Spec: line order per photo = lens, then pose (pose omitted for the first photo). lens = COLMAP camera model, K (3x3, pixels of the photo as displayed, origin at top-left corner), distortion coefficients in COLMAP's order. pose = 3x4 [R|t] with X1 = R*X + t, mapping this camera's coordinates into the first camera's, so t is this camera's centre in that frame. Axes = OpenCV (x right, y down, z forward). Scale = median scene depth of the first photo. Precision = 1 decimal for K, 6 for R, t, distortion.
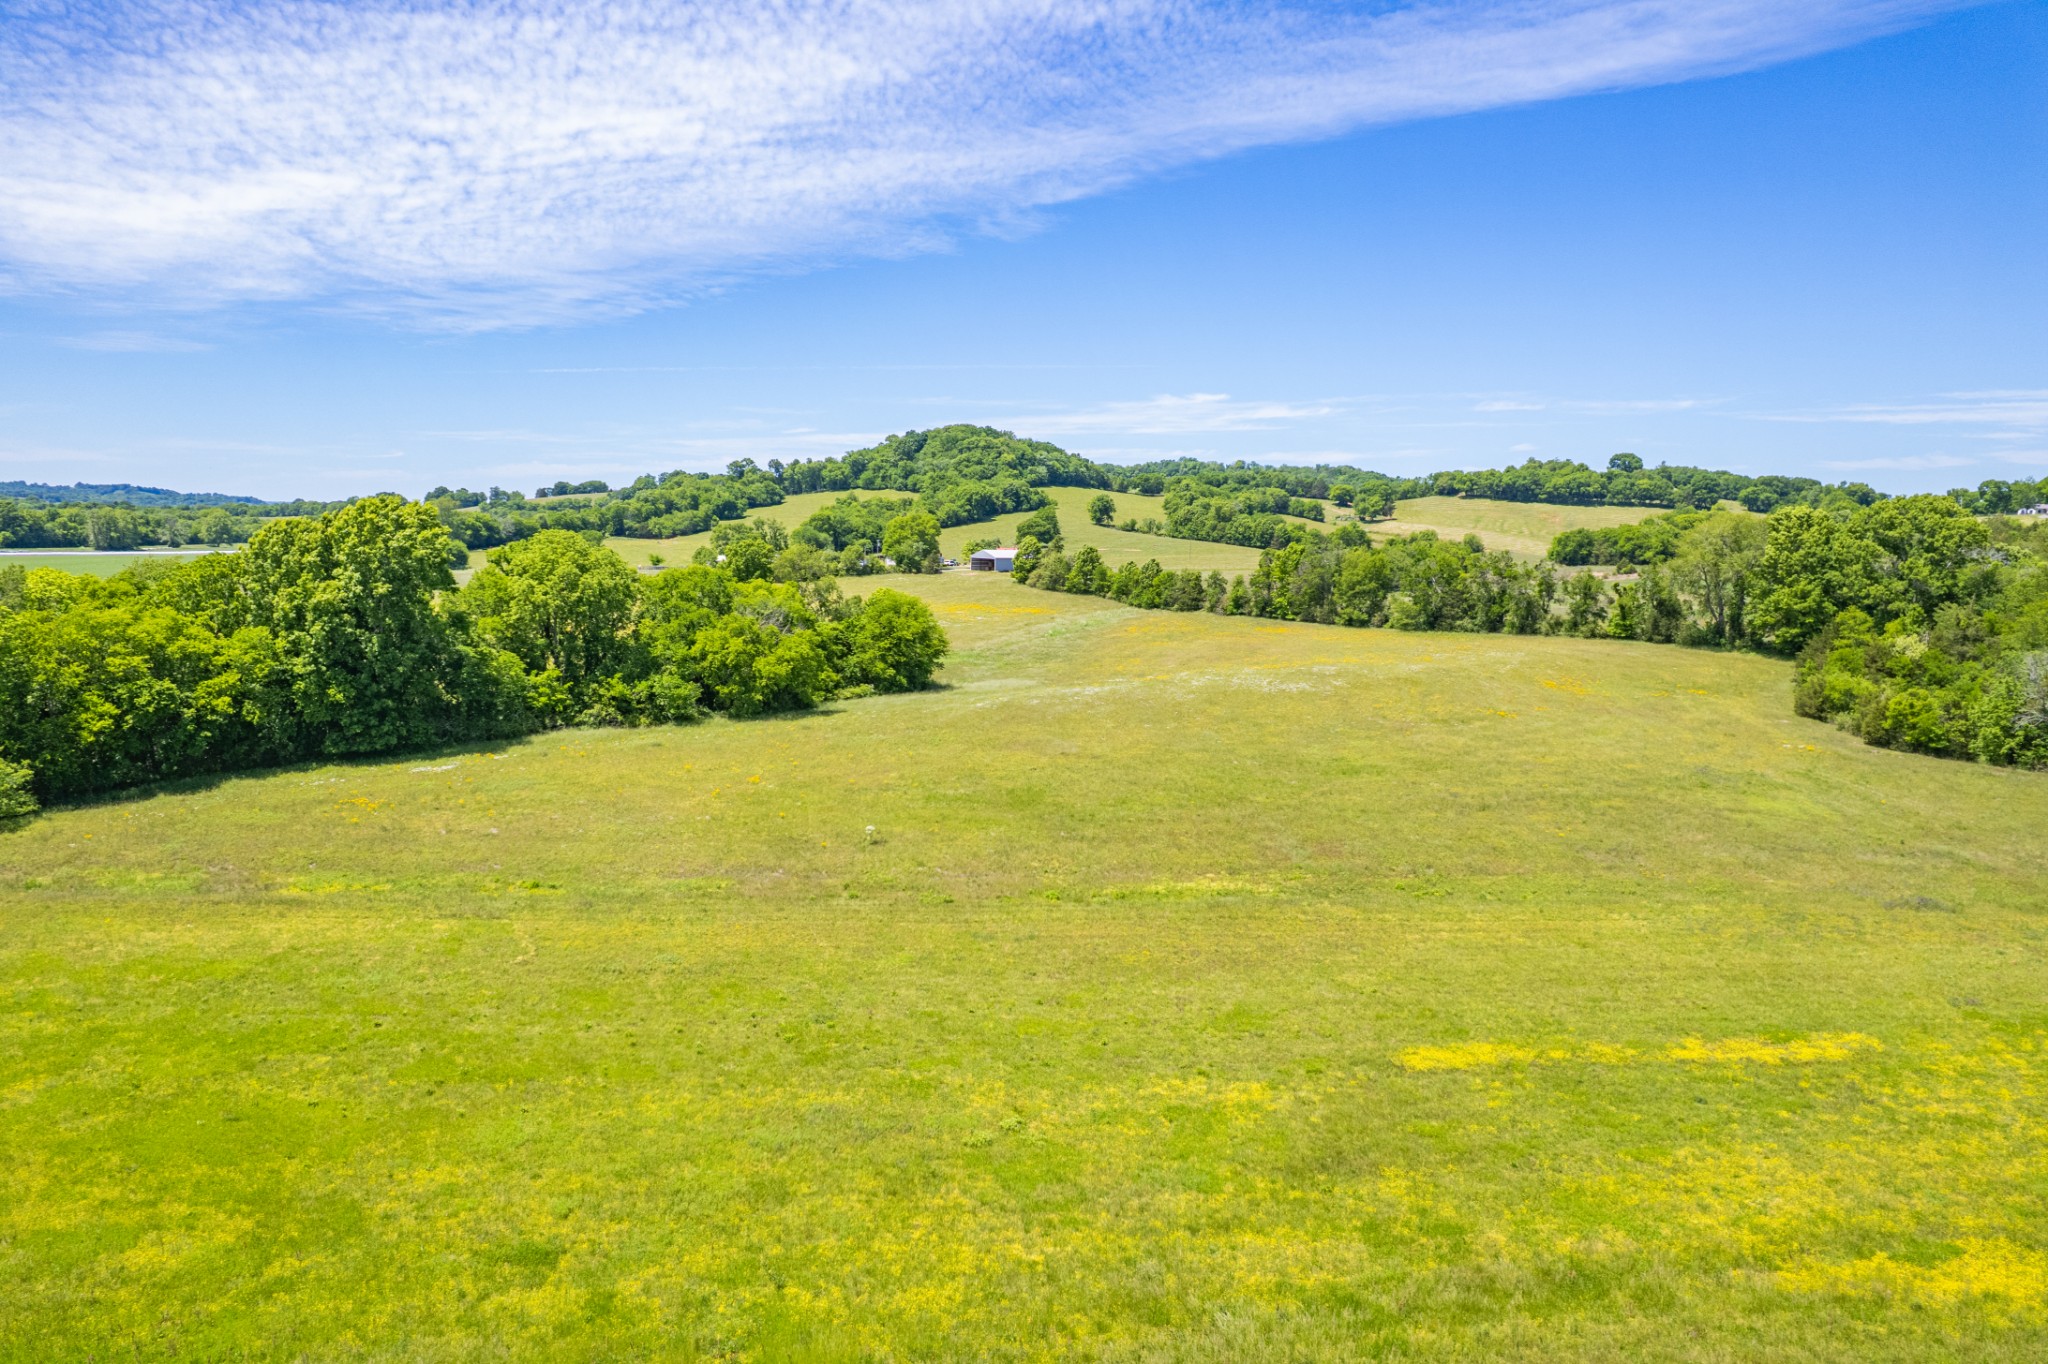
lens RADIAL K [[1325.3, 0, 1031.0], [0, 1325.3, 687.7], [0, 0, 1]] dist [-0.066847, 0.066419]
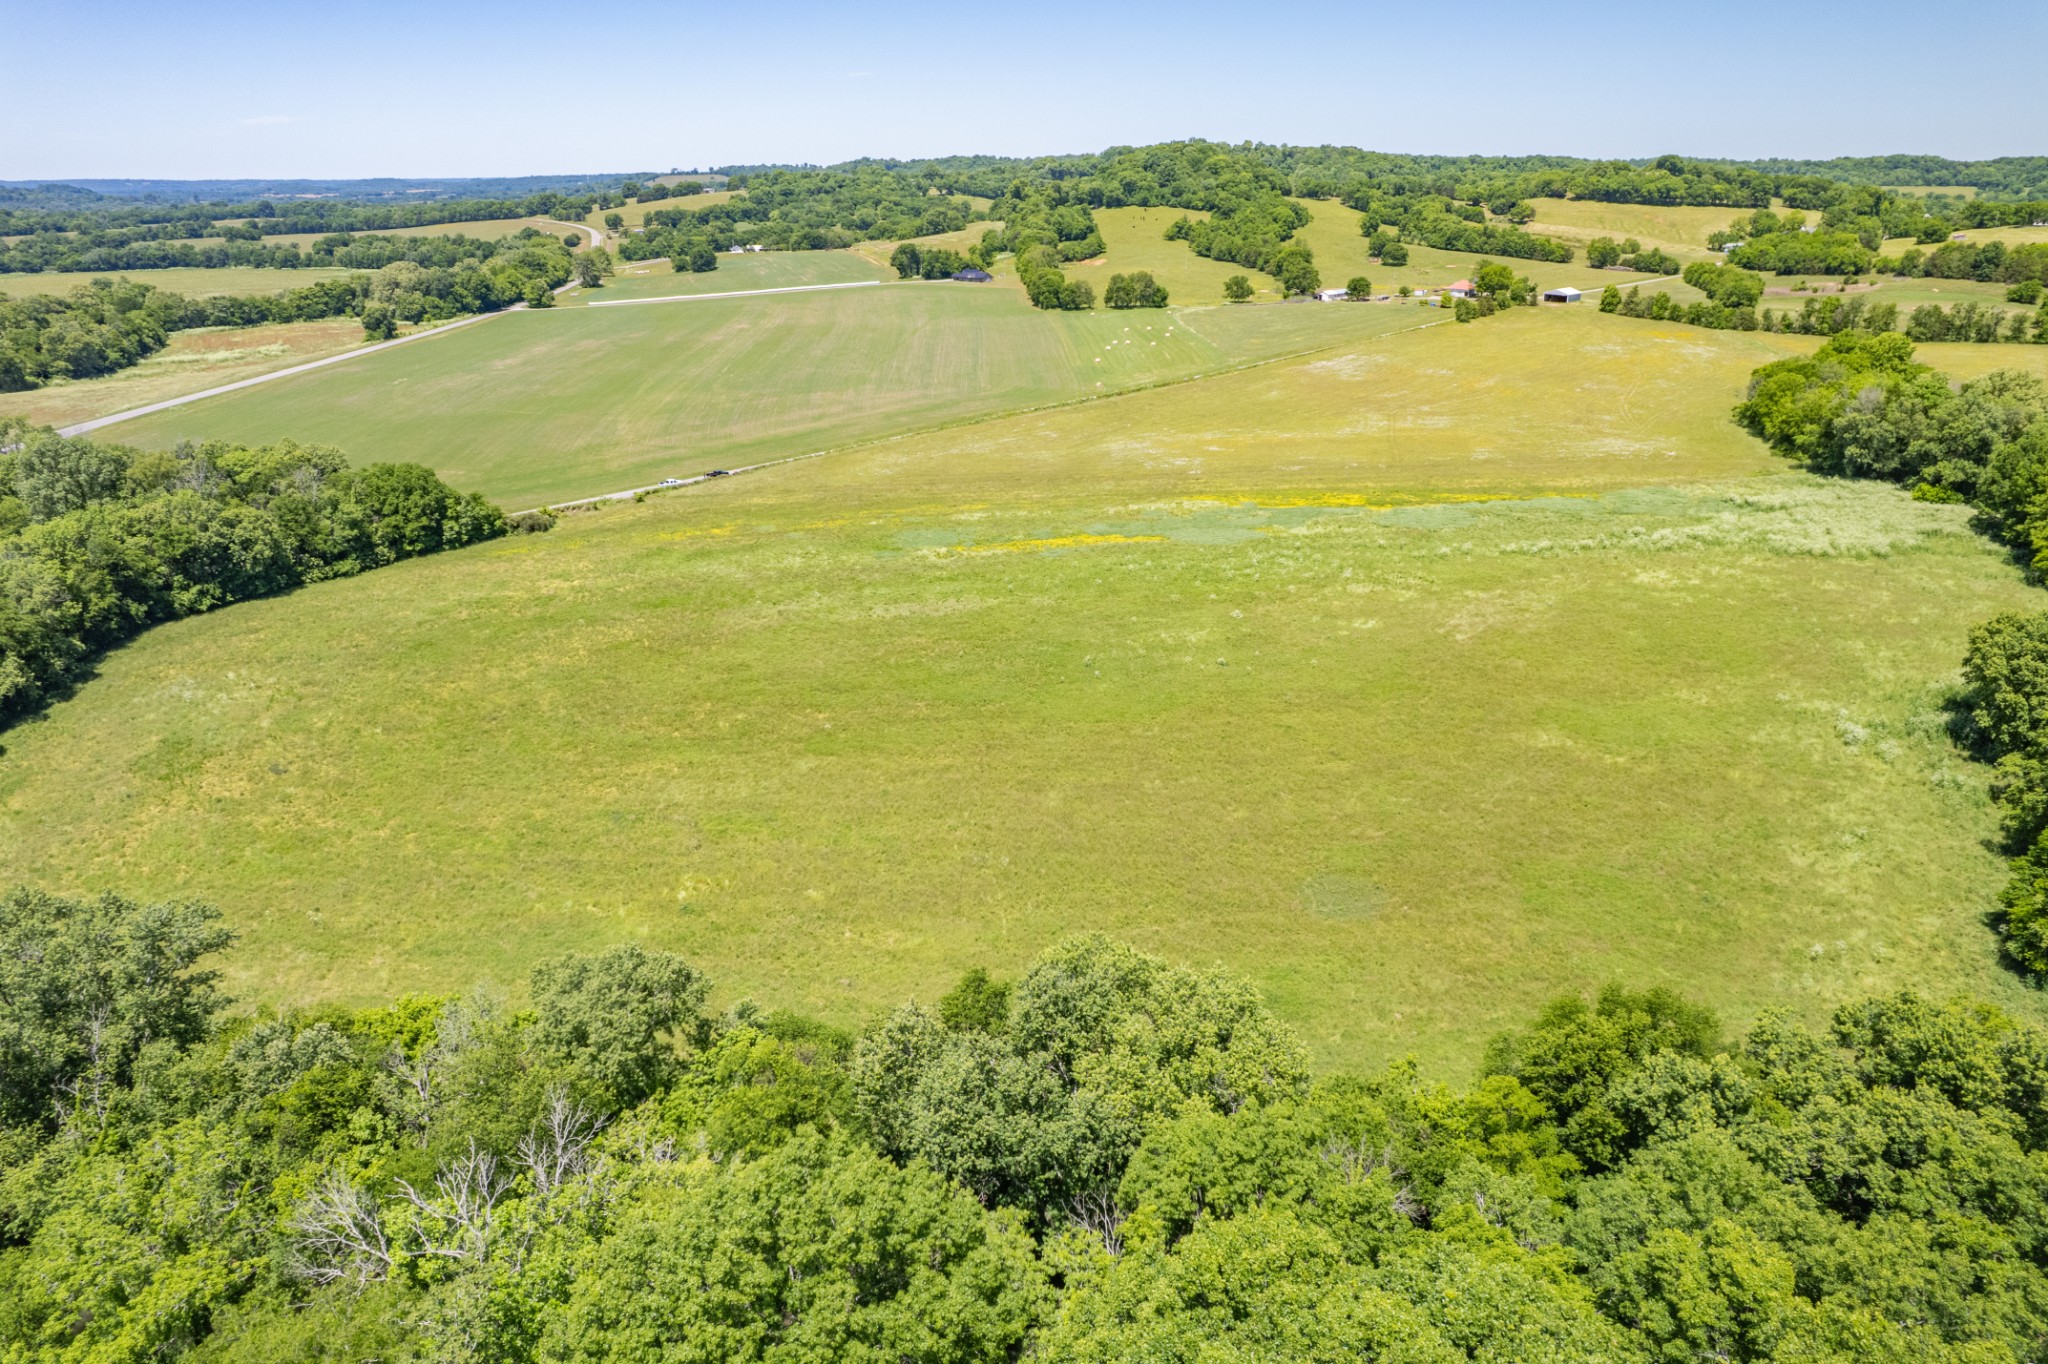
lens RADIAL K [[1332.2, 0, 1032.1], [0, 1332.2, 688.3], [0, 0, 1]] dist [-0.081277, 0.072163]
pose [[0.984737, -0.082076, 0.153481, -0.740063], [0.041997, 0.967822, 0.248107, -0.041907], [-0.168906, -0.237874, 0.956497, -0.440862]]
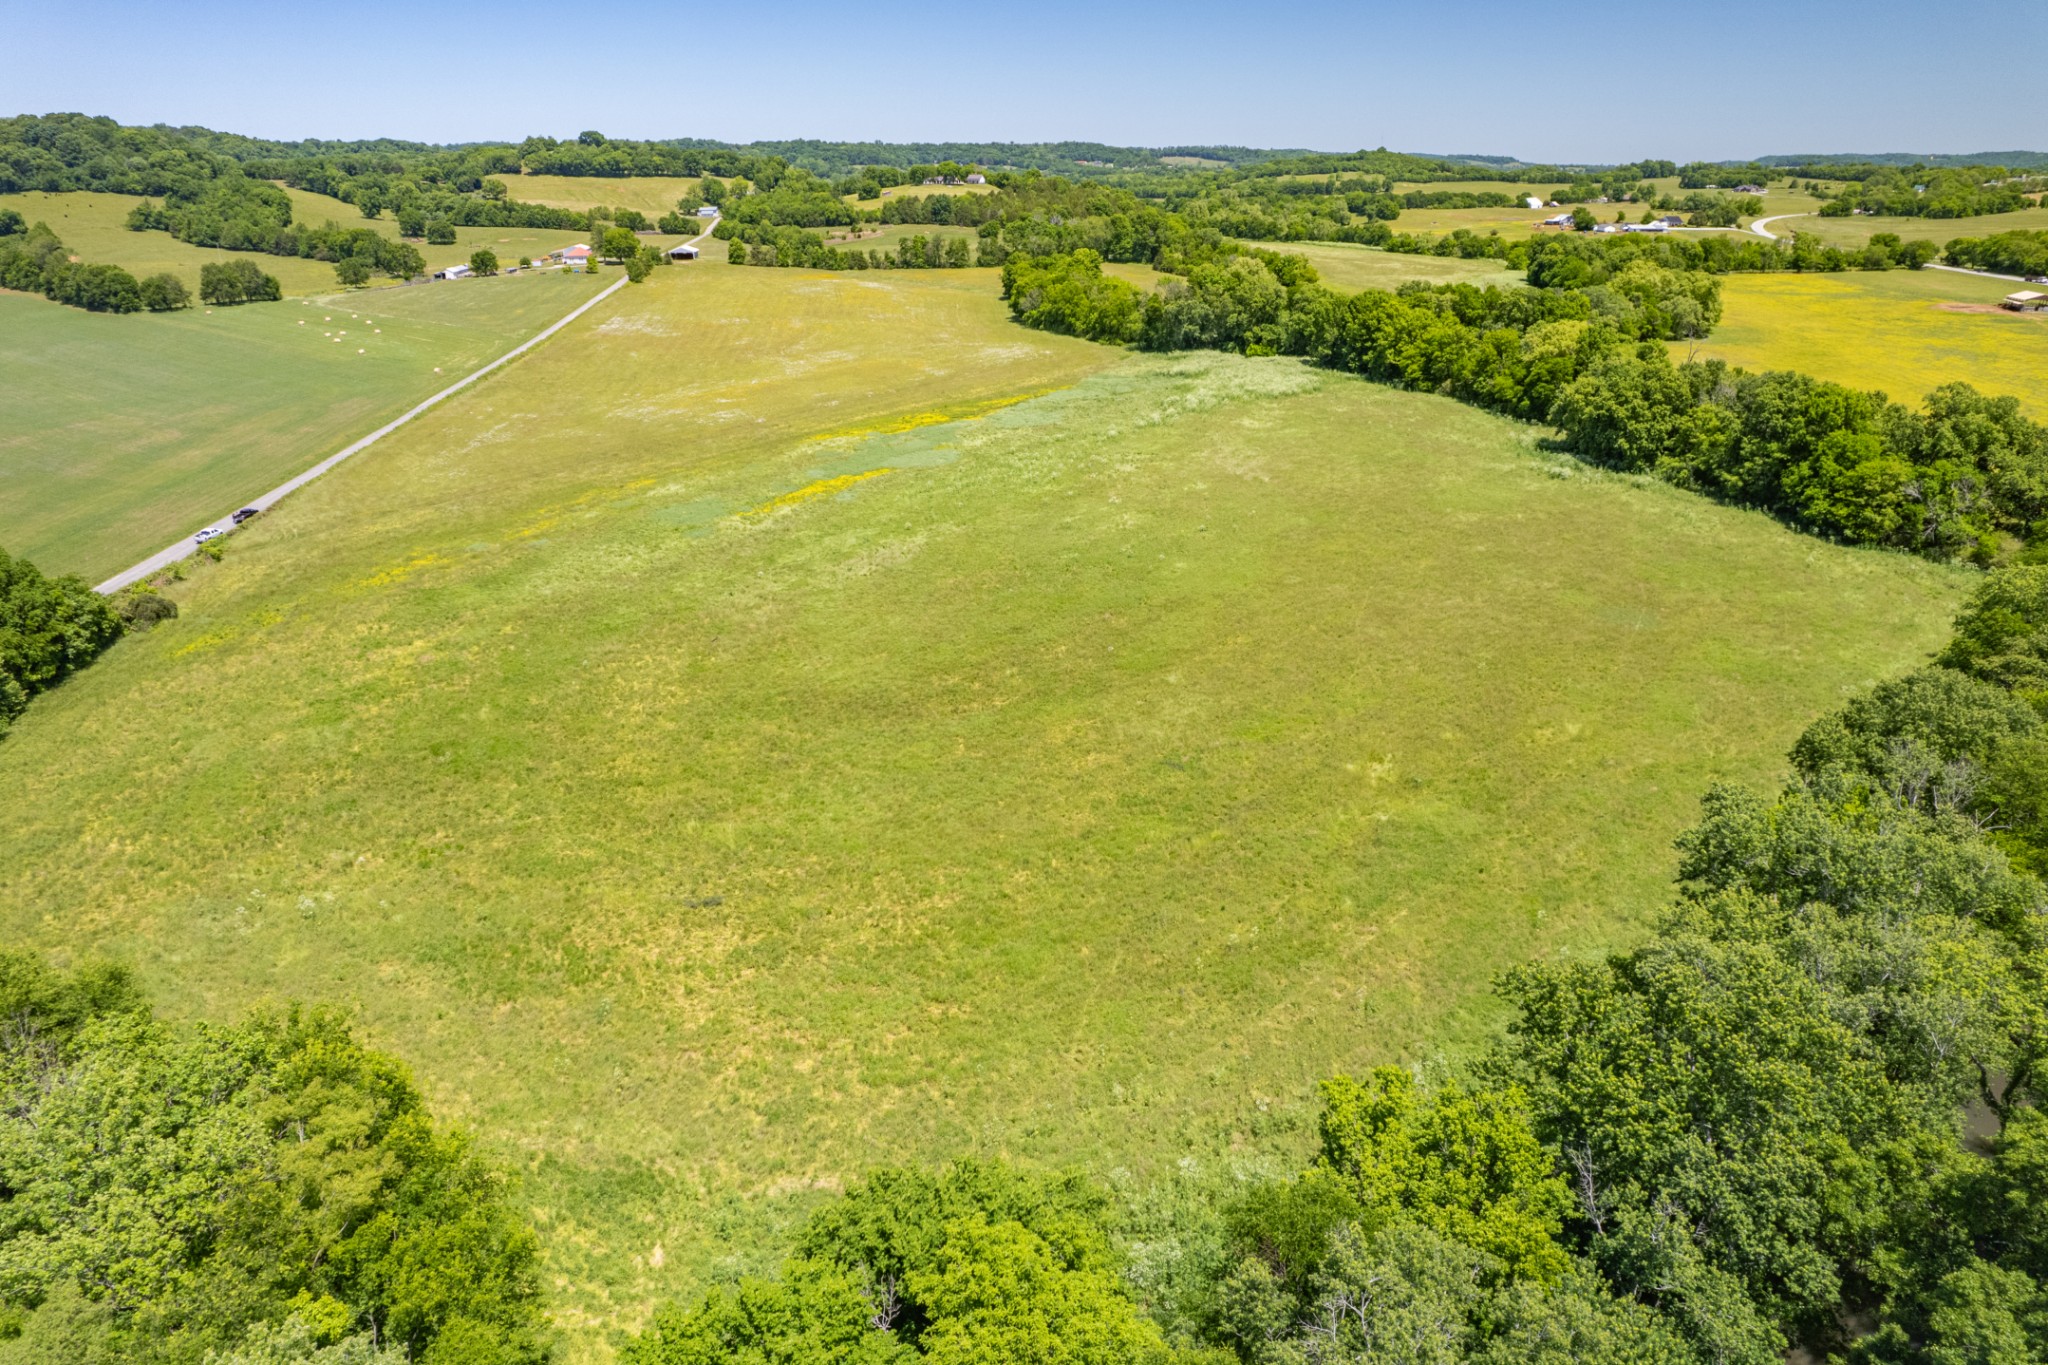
lens RADIAL K [[1313.1, 0, 1024.0], [0, 1313.1, 682.5], [0, 0, 1]] dist [-0.075693, 0.069205]
pose [[0.540103, -0.333522, 0.772691, -0.988313], [0.119813, 0.939243, 0.321664, -0.046940], [-0.833027, -0.081154, 0.547248, -0.271935]]
